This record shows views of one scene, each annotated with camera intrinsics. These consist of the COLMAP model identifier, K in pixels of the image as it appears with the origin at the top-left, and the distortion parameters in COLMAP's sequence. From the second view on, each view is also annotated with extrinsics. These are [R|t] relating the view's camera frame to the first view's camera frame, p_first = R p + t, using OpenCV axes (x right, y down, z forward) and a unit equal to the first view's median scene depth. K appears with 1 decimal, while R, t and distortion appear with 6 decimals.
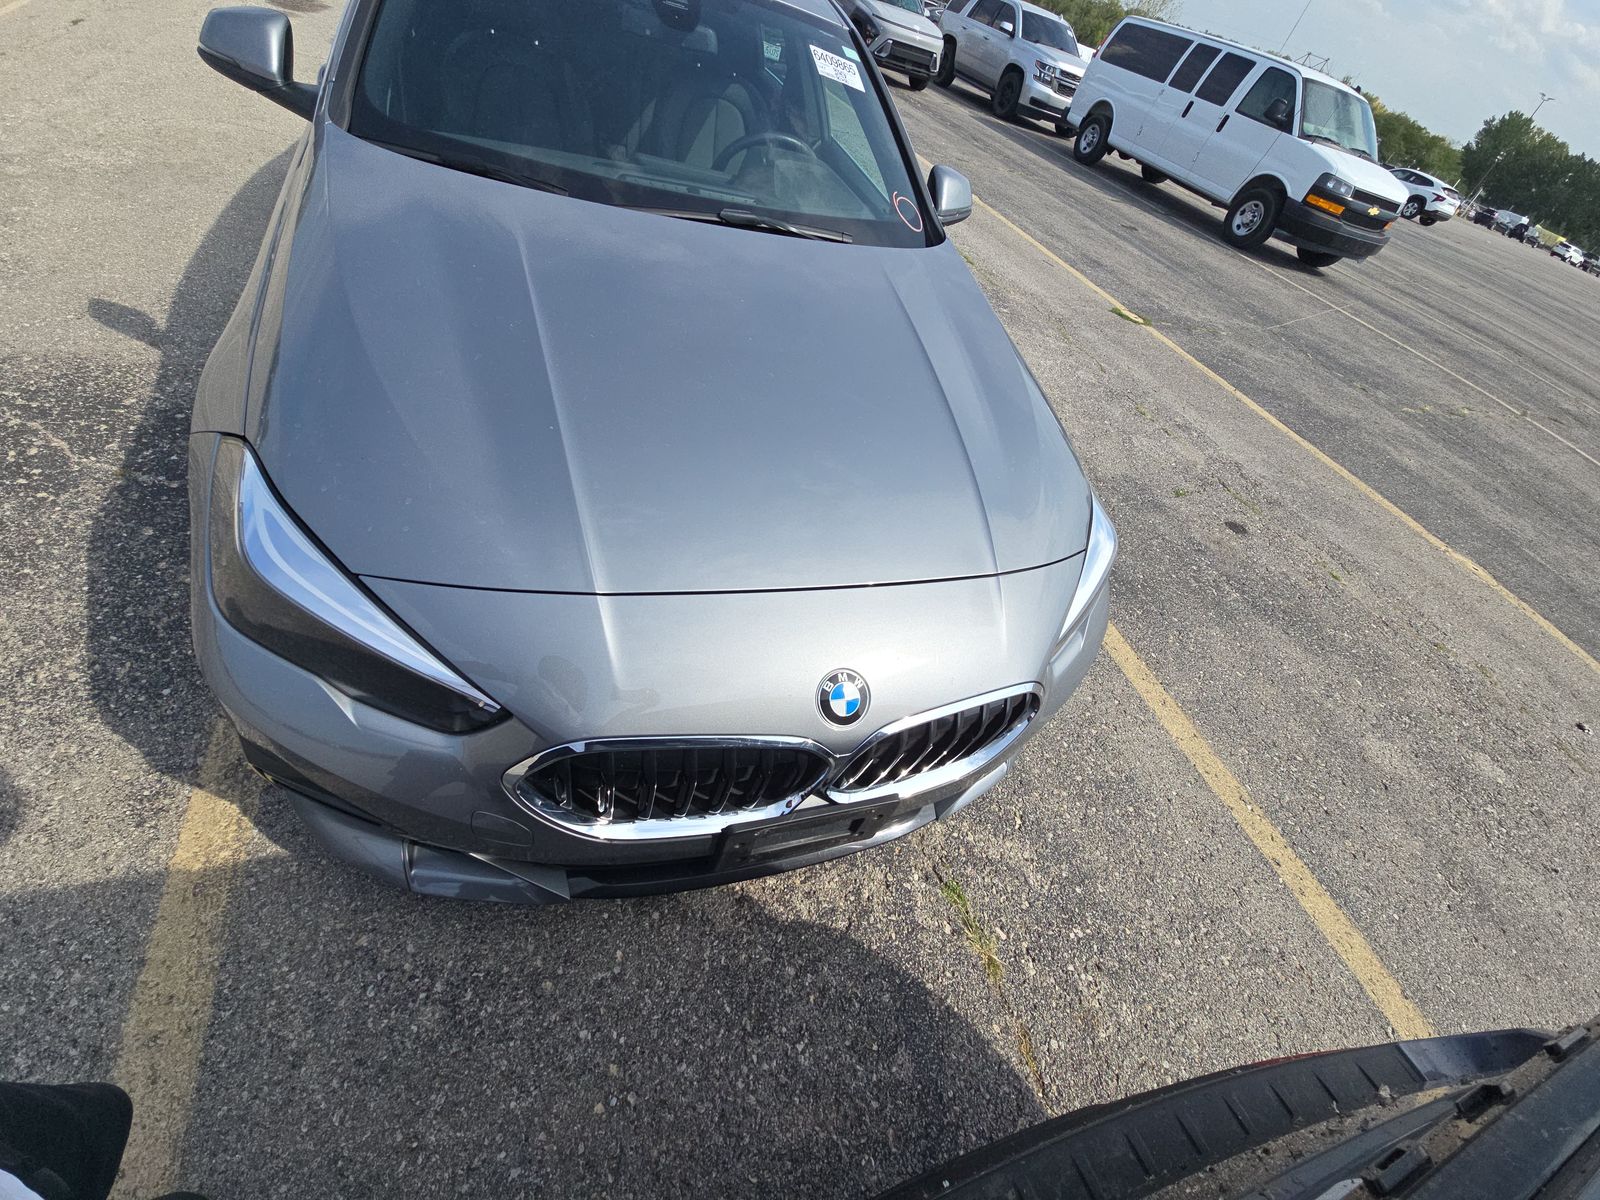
lens RADIAL K [[654.7, 0, 790.3], [0, 654.7, 595.0], [0, 0, 1]] dist [0.008253, -0.005435]
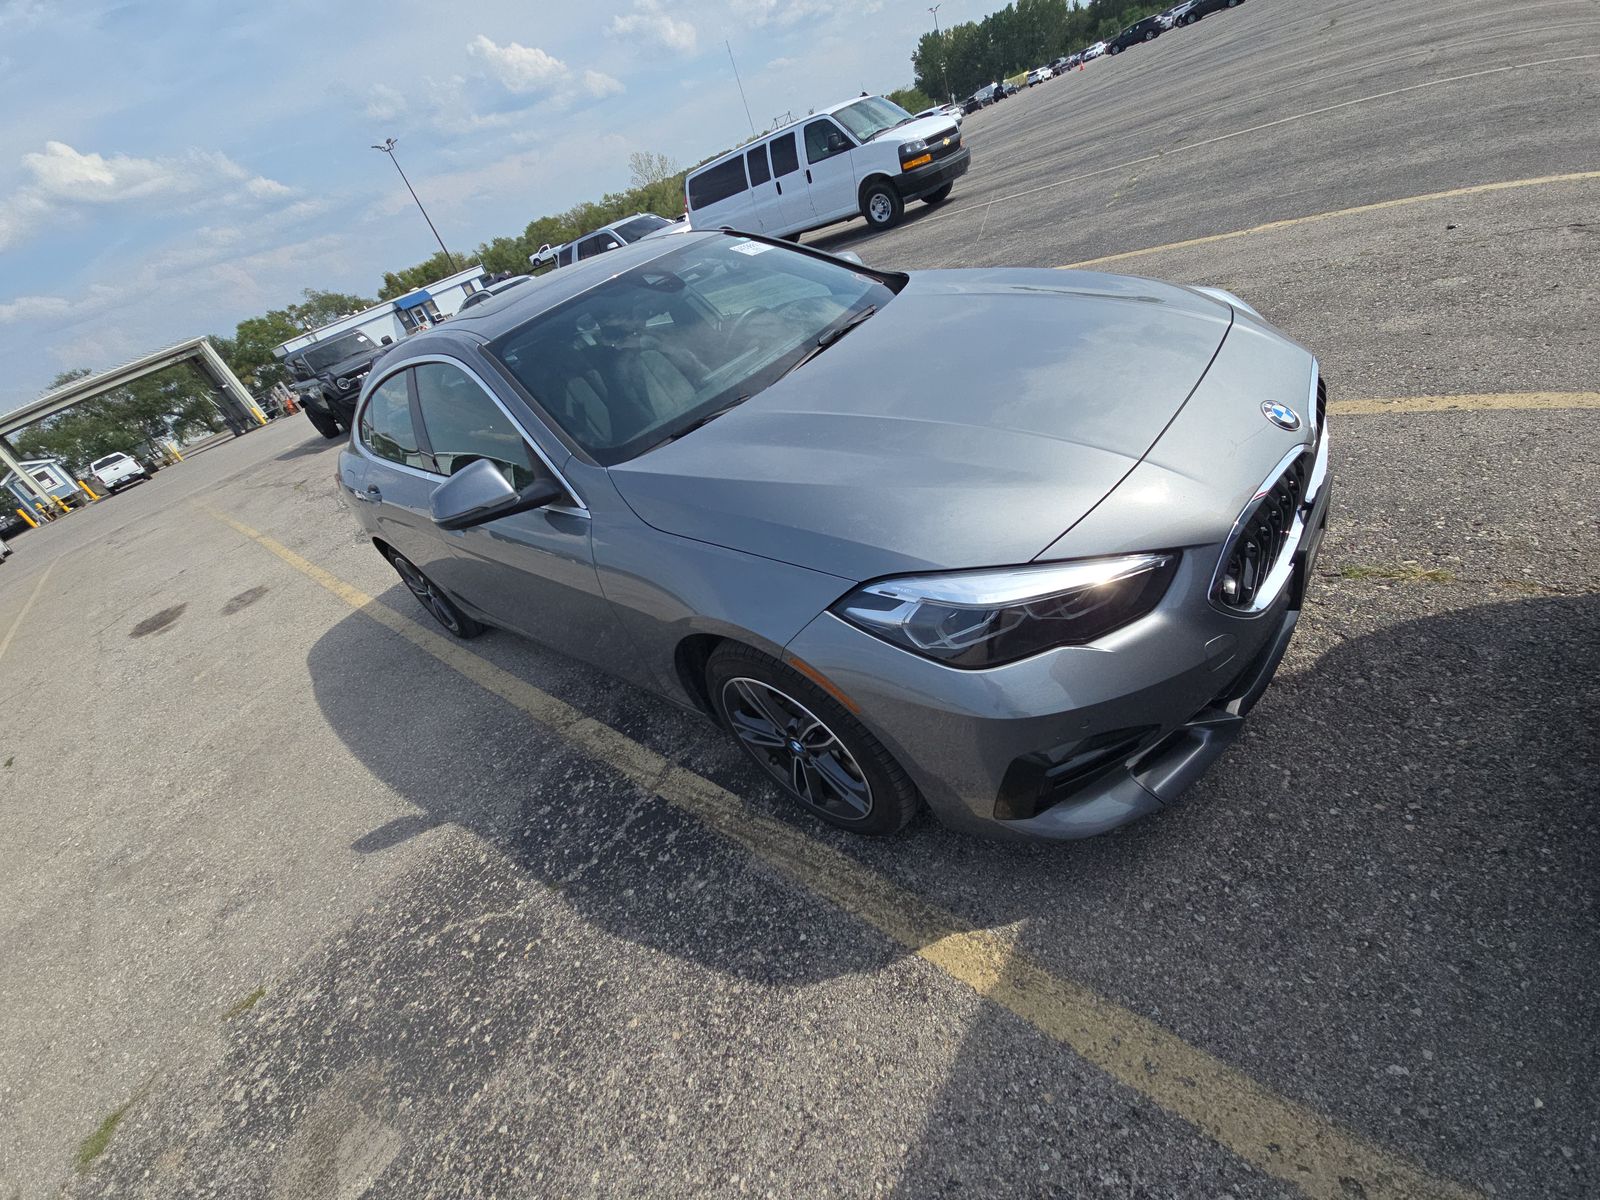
lens RADIAL K [[654.7, 0, 790.3], [0, 654.7, 595.0], [0, 0, 1]] dist [0.008253, -0.005435]
pose [[0.692640, -0.703909, 0.157357, -0.734456], [0.721236, 0.673403, -0.162318, -0.070853], [0.008292, 0.225920, 0.974111, -0.176360]]
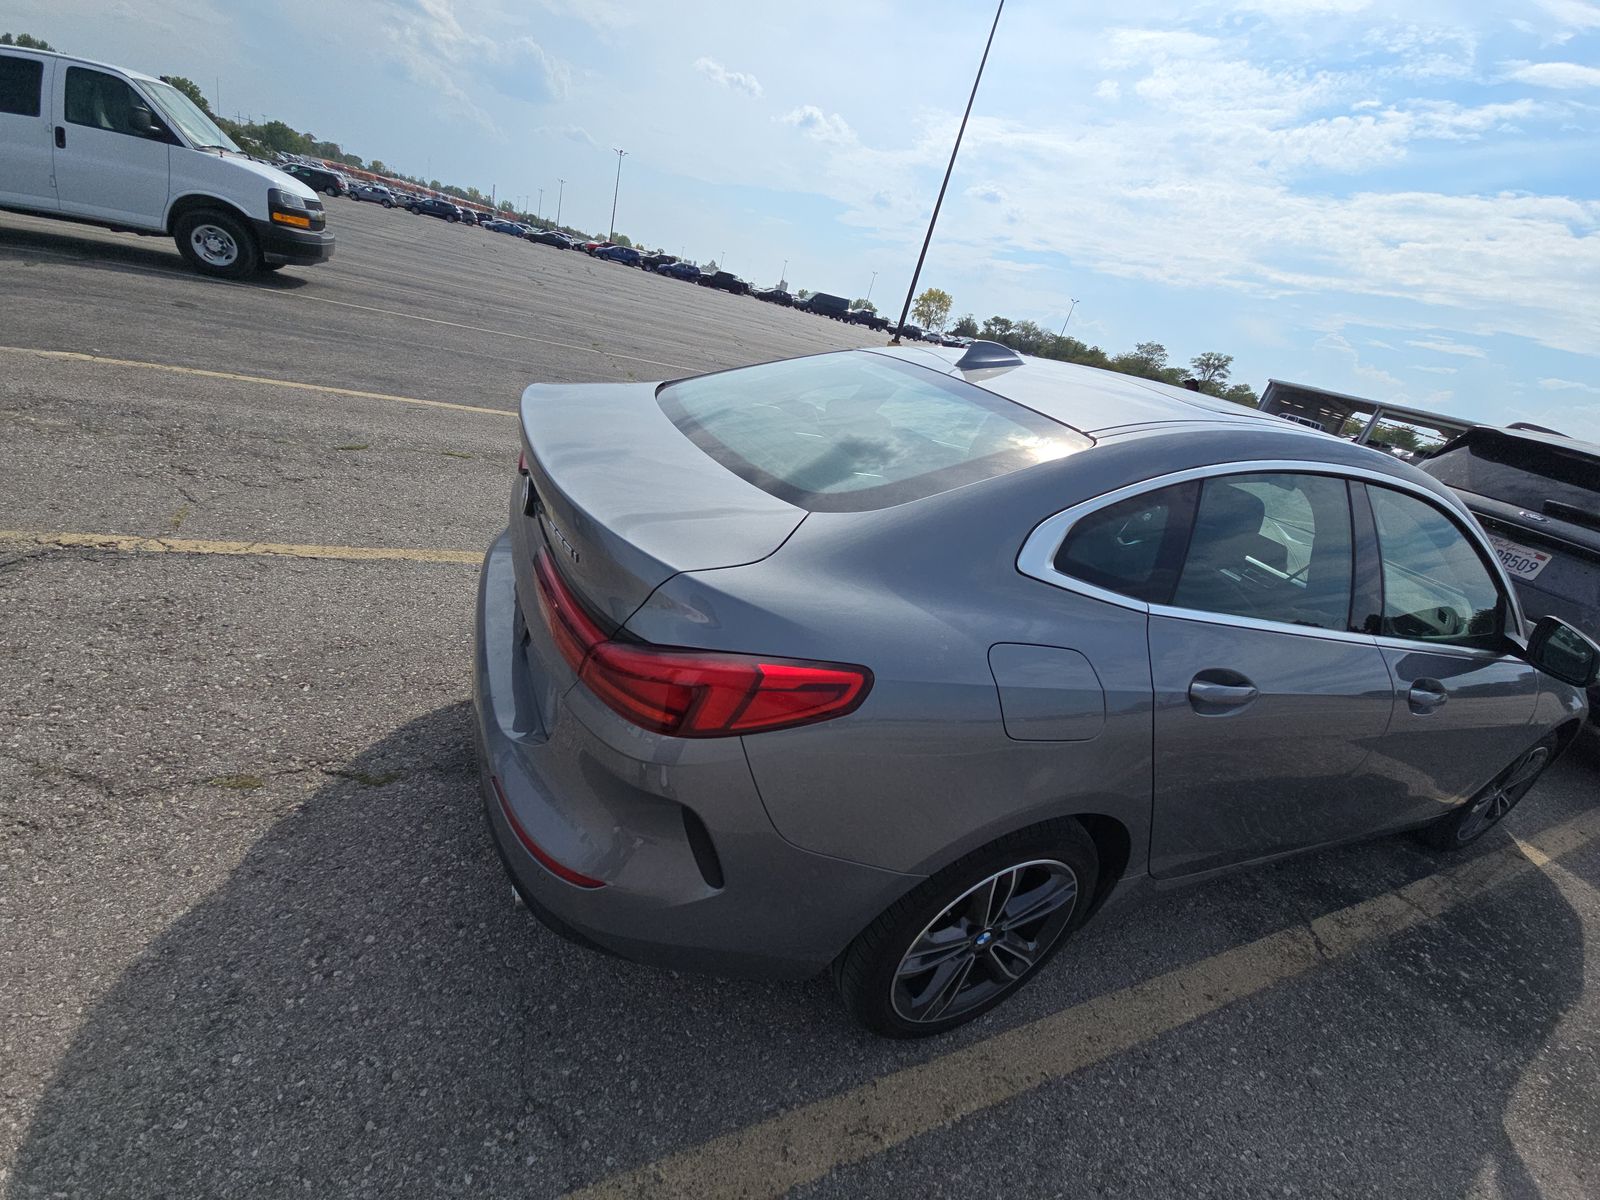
lens RADIAL K [[653.3, 0, 800.0], [0, 653.3, 600.0], [0, 0, 1]] dist [0.022864, -0.020865]
pose [[-0.048675, -0.638440, 0.768131, -1.657659], [0.503432, 0.648530, 0.570934, -2.351515], [-0.862663, 0.414492, 0.289843, 1.870048]]
